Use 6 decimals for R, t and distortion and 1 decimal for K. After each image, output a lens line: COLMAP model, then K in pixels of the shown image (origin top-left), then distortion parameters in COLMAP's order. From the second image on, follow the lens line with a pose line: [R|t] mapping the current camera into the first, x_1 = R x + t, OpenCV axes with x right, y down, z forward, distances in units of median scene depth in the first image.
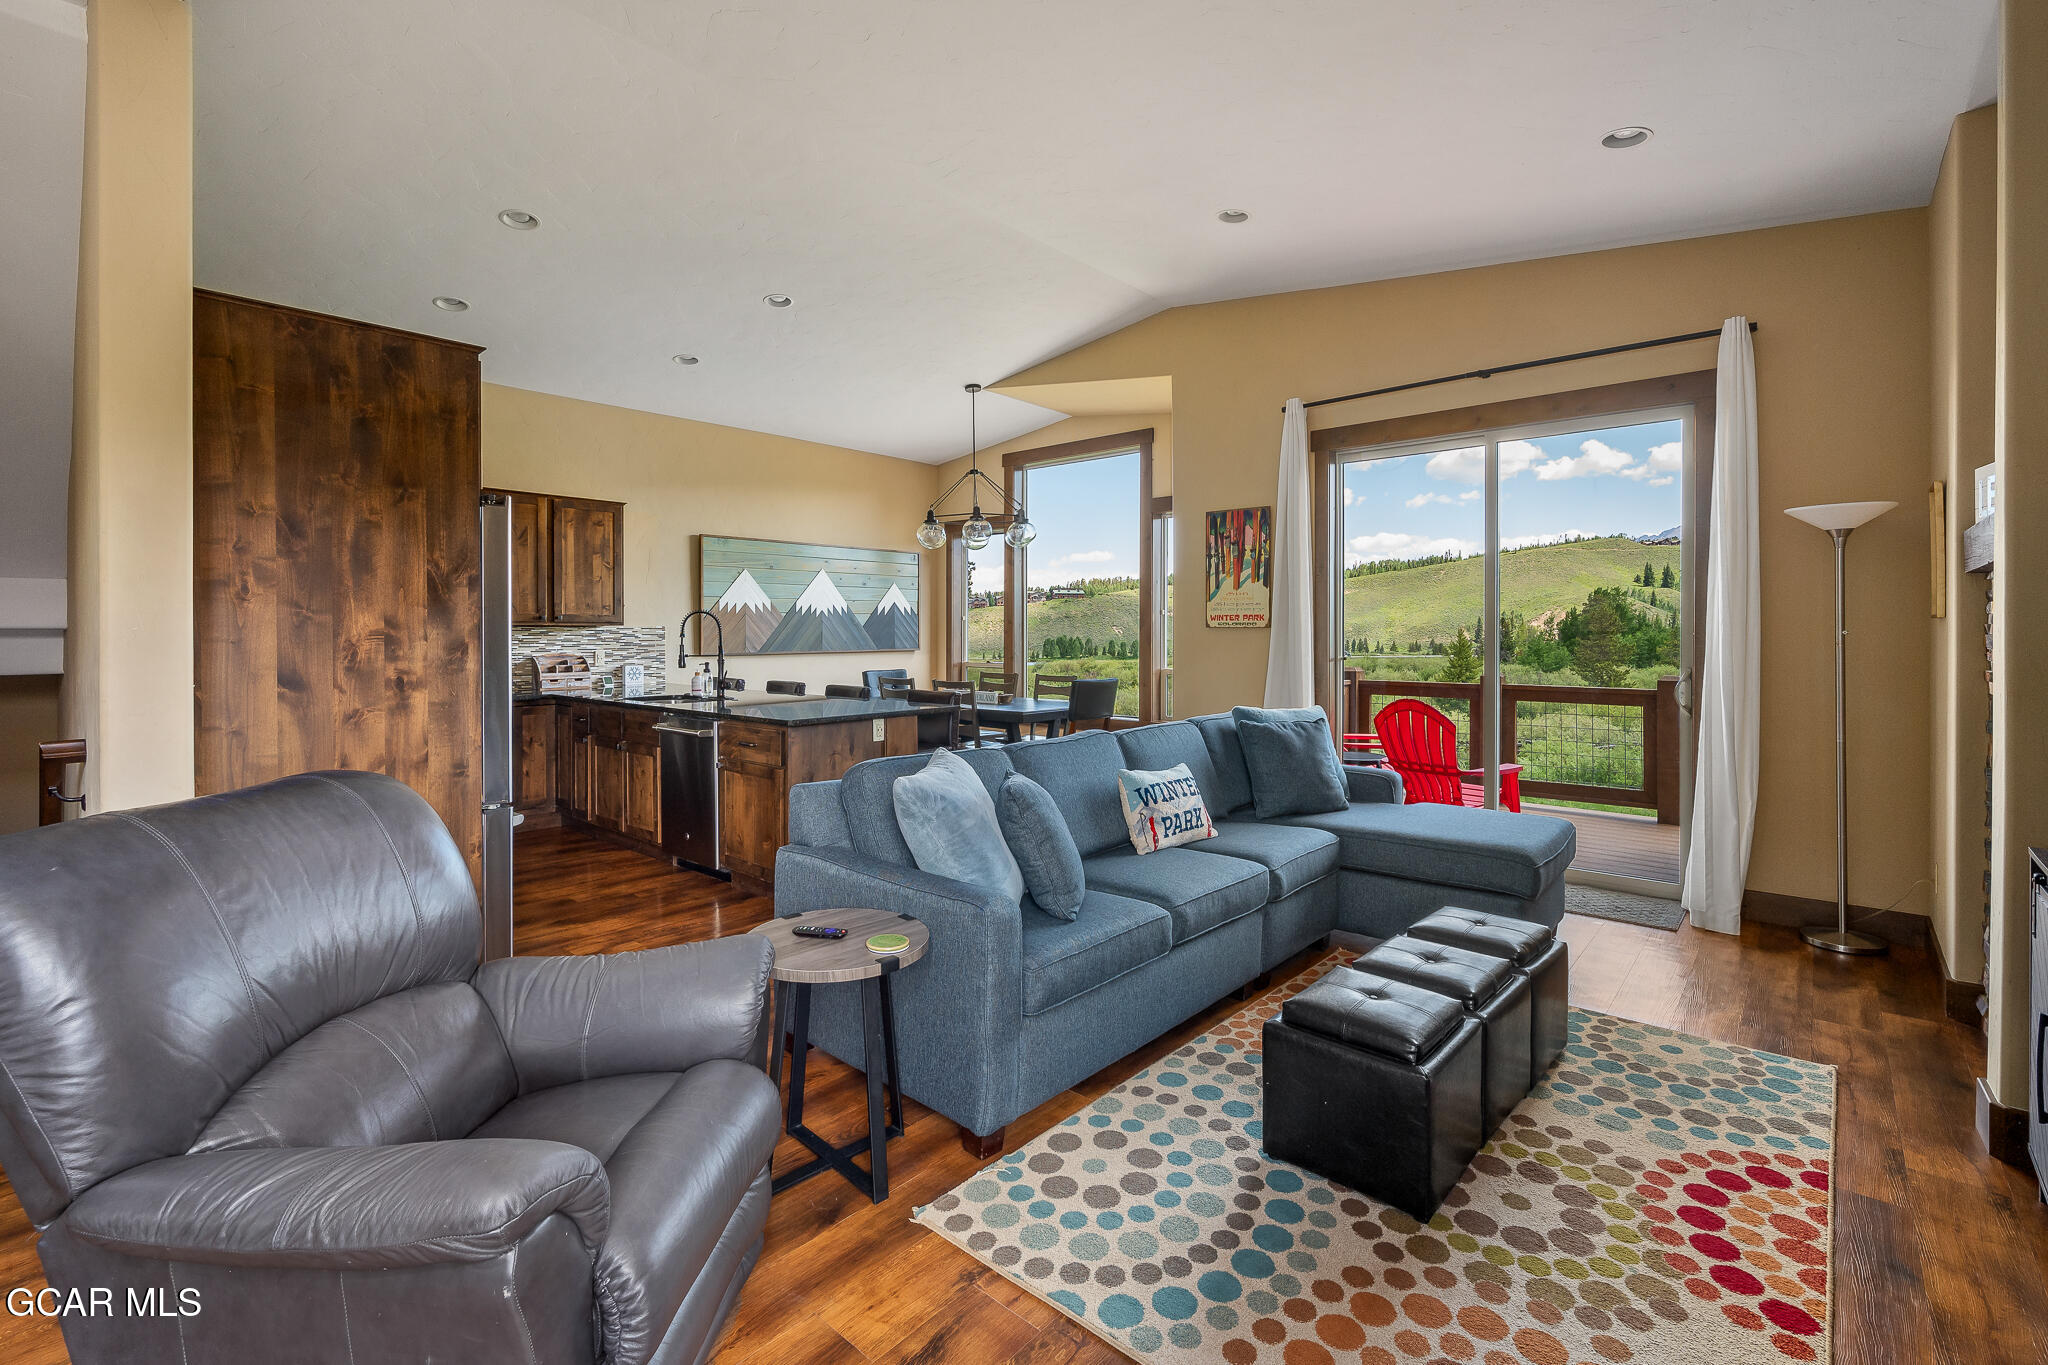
lens RADIAL K [[929.3, 0, 999.7], [0, 929.3, 637.1], [0, 0, 1]] dist [-0.000362, 0.000311]
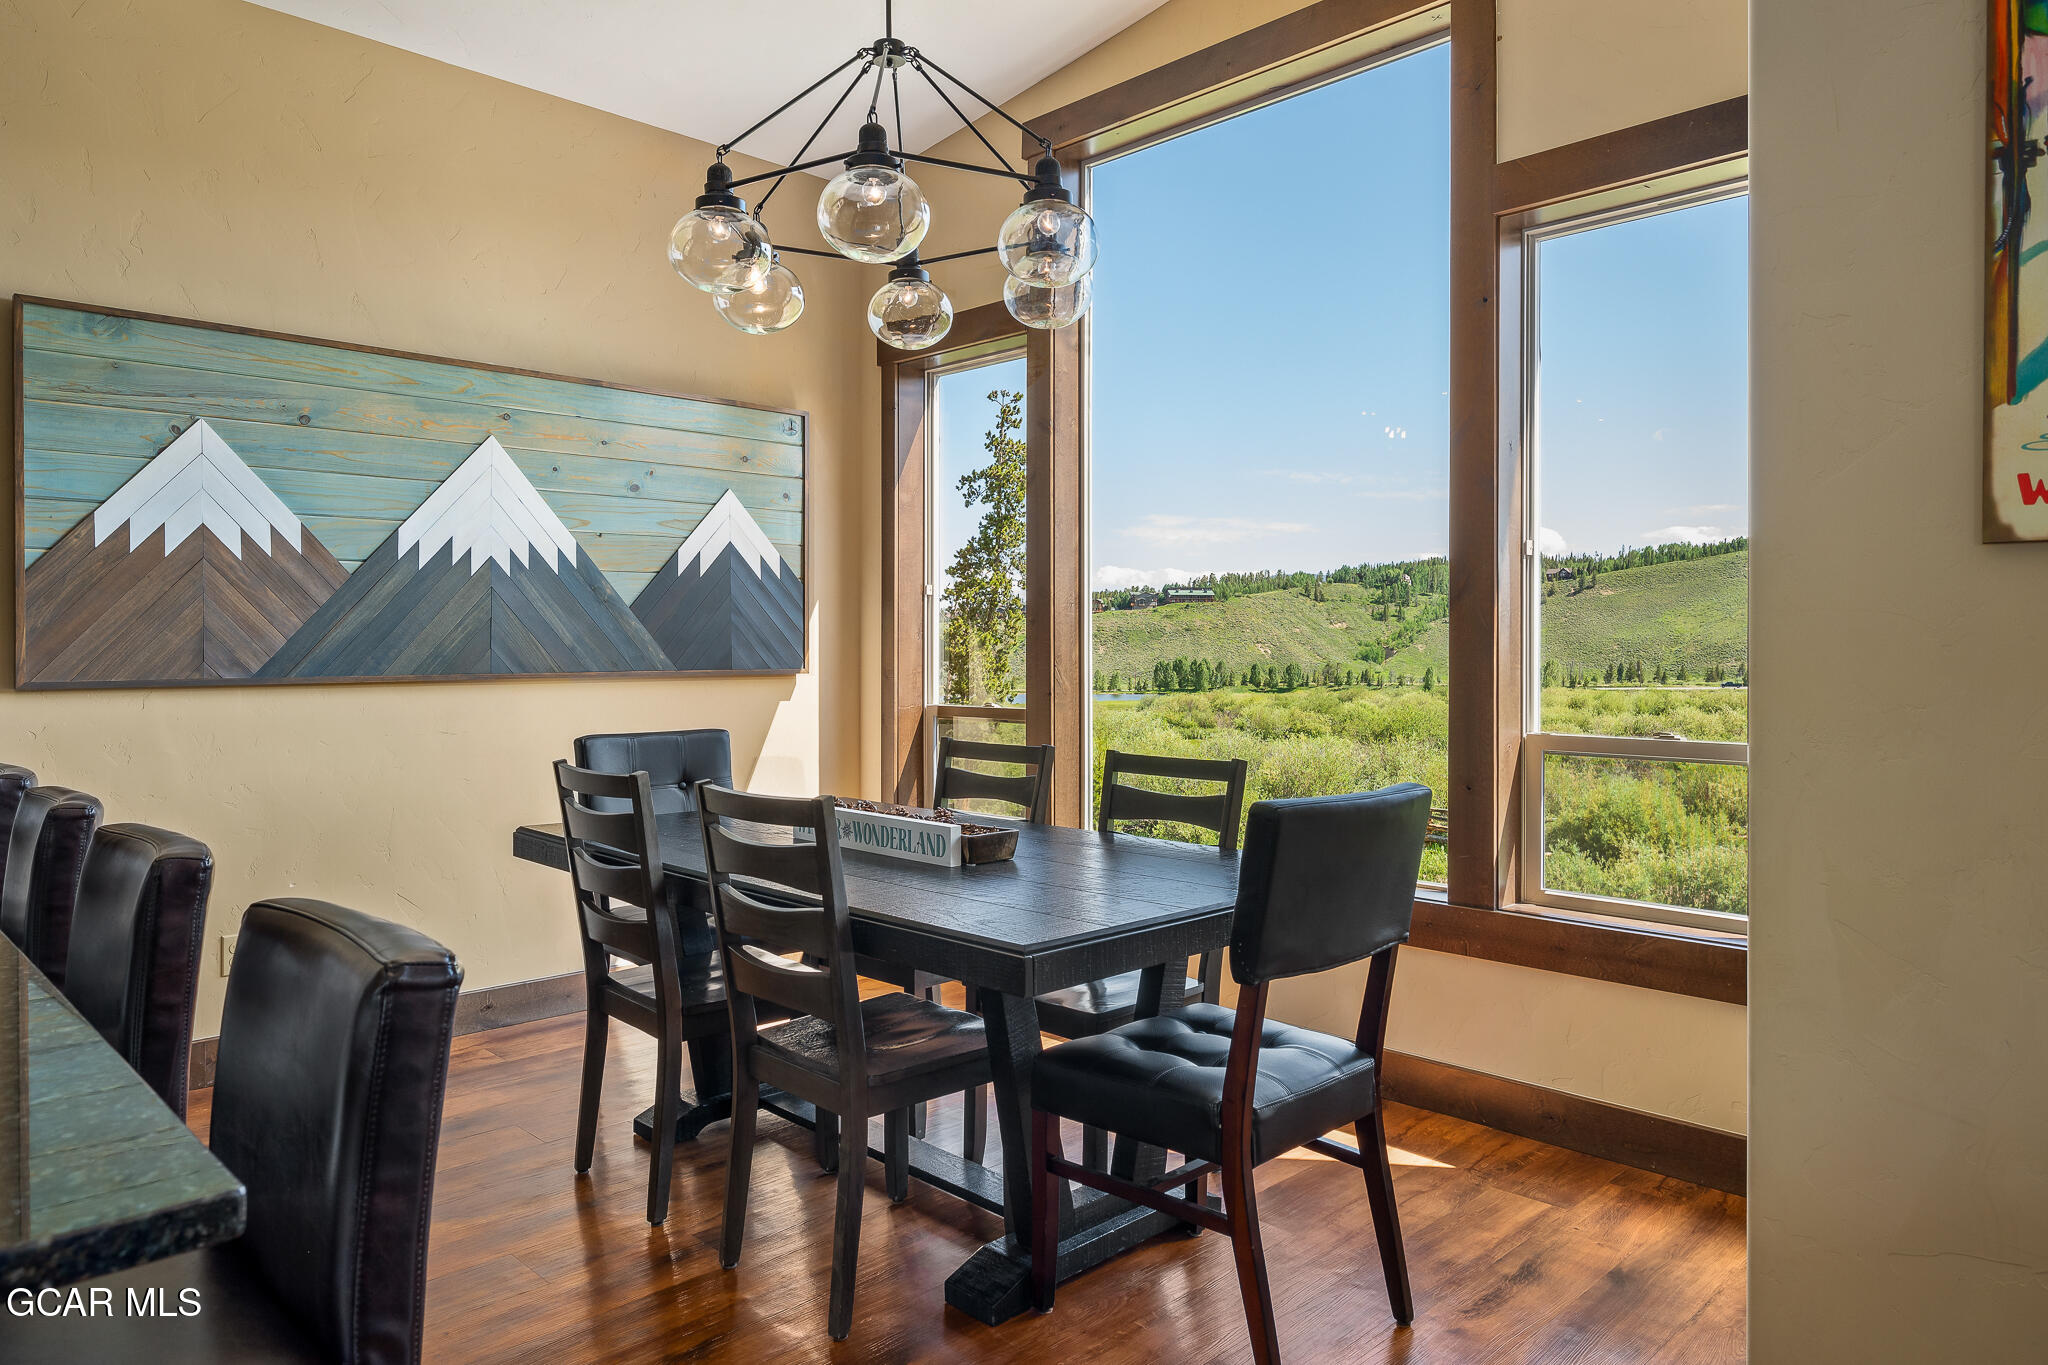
lens RADIAL K [[1349.9, 0, 1013.3], [0, 1349.9, 653.3], [0, 0, 1]] dist [0.002104, 0.000119]
pose [[0.998386, 0.000237, -0.056785, 0.054246], [-0.000493, 0.999990, -0.004491, 0.015783], [0.056783, 0.004511, 0.998376, 0.903234]]
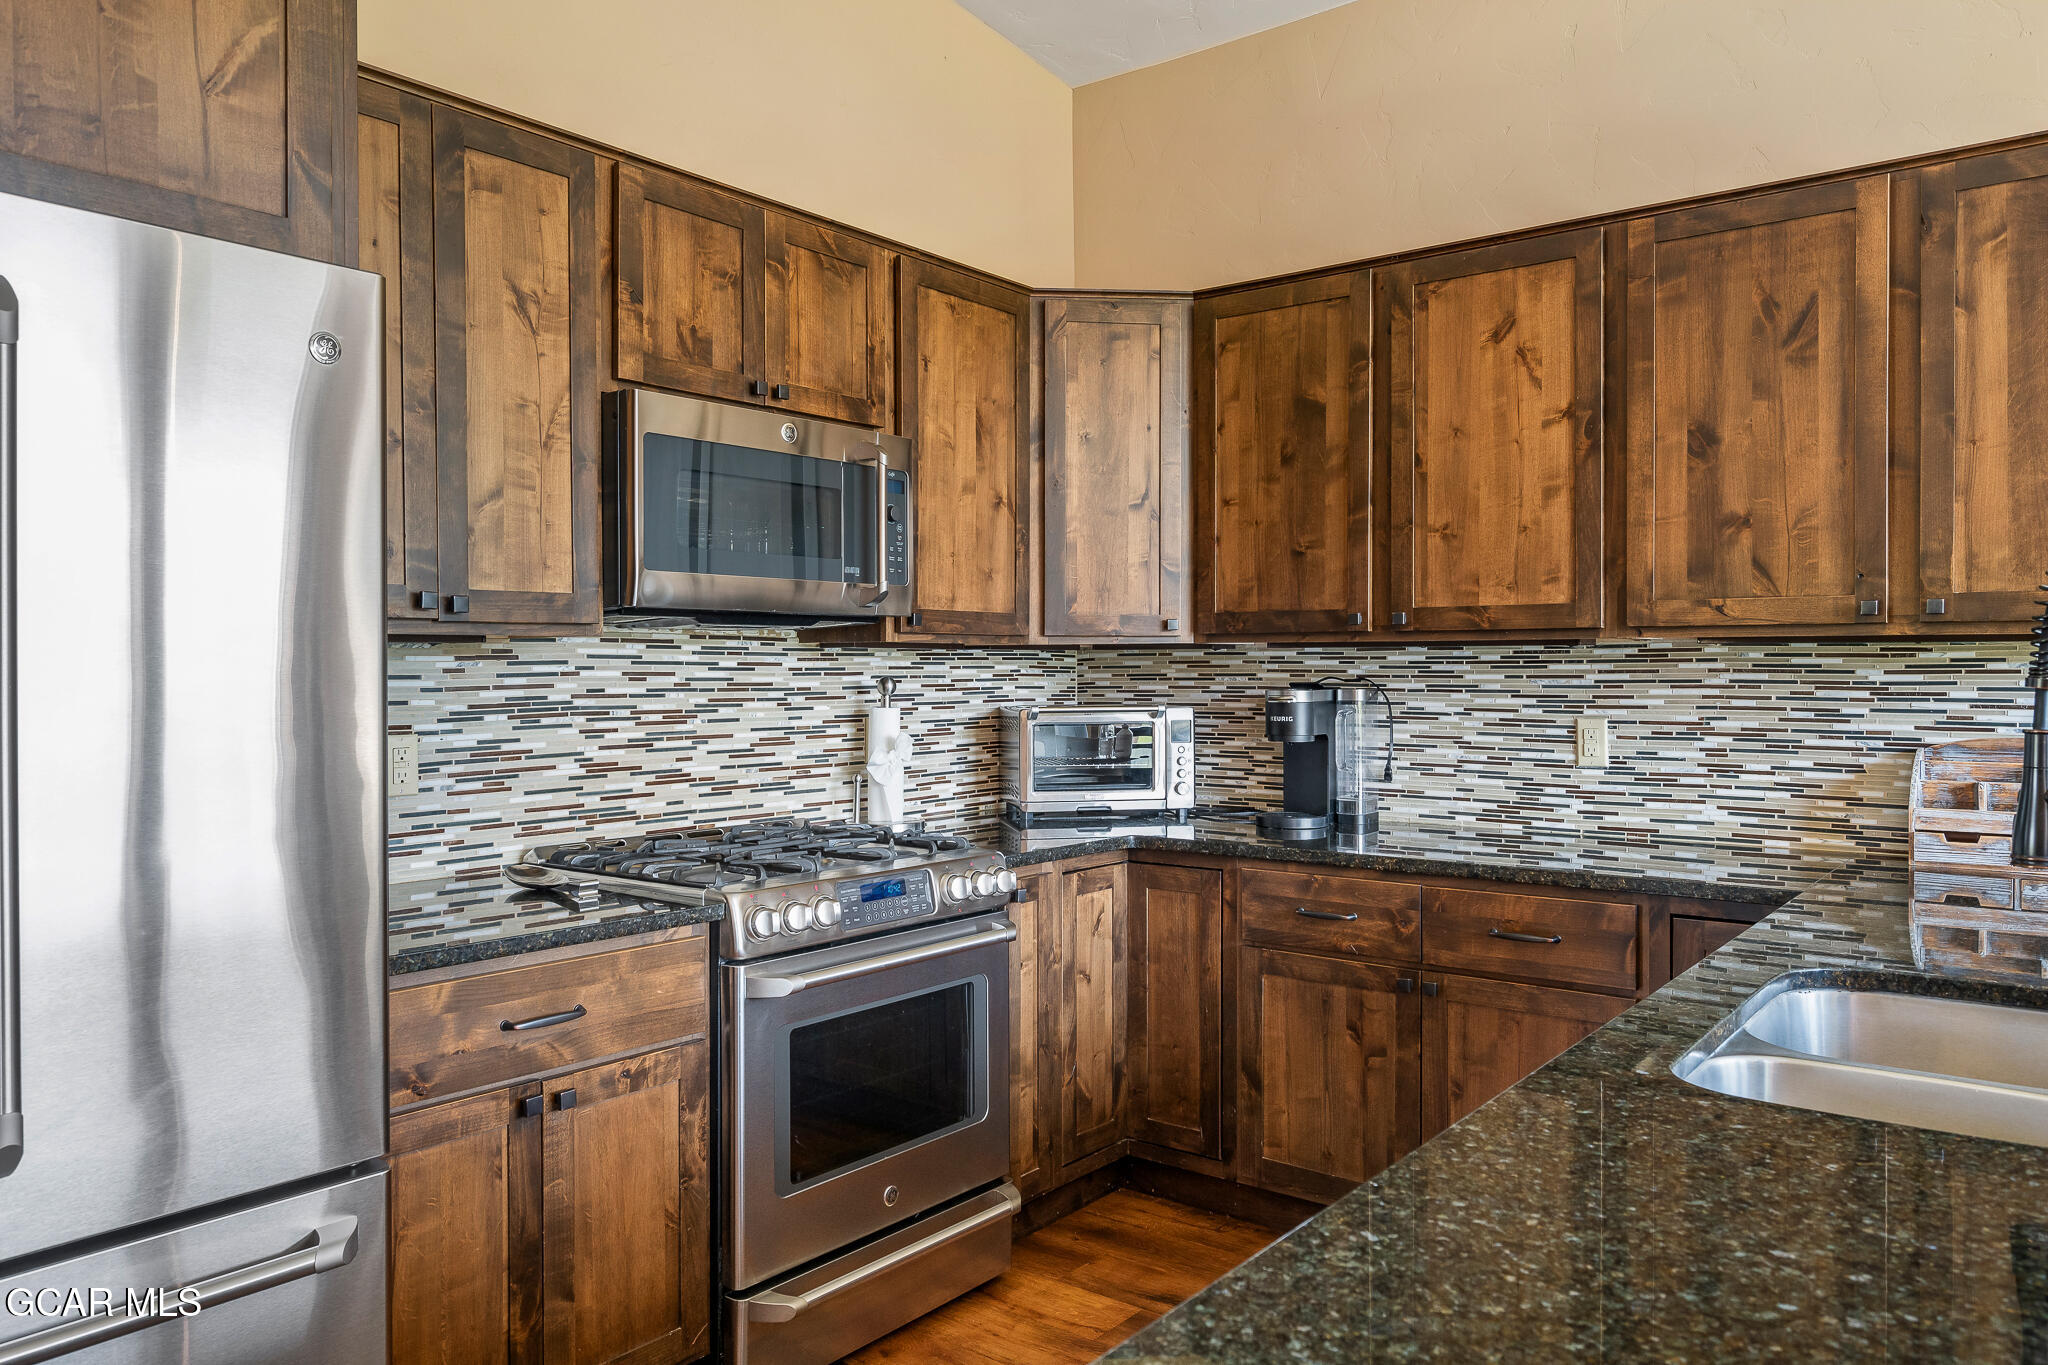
lens RADIAL K [[1421.3, 0, 990.5], [0, 1421.3, 674.2], [0, 0, 1]] dist [-0.003000, 0.001713]
pose [[0.079665, 0.006970, -0.996797, -0.117914], [-0.003007, 0.999973, 0.006752, -0.004447], [0.996817, 0.002459, 0.079684, 0.939201]]
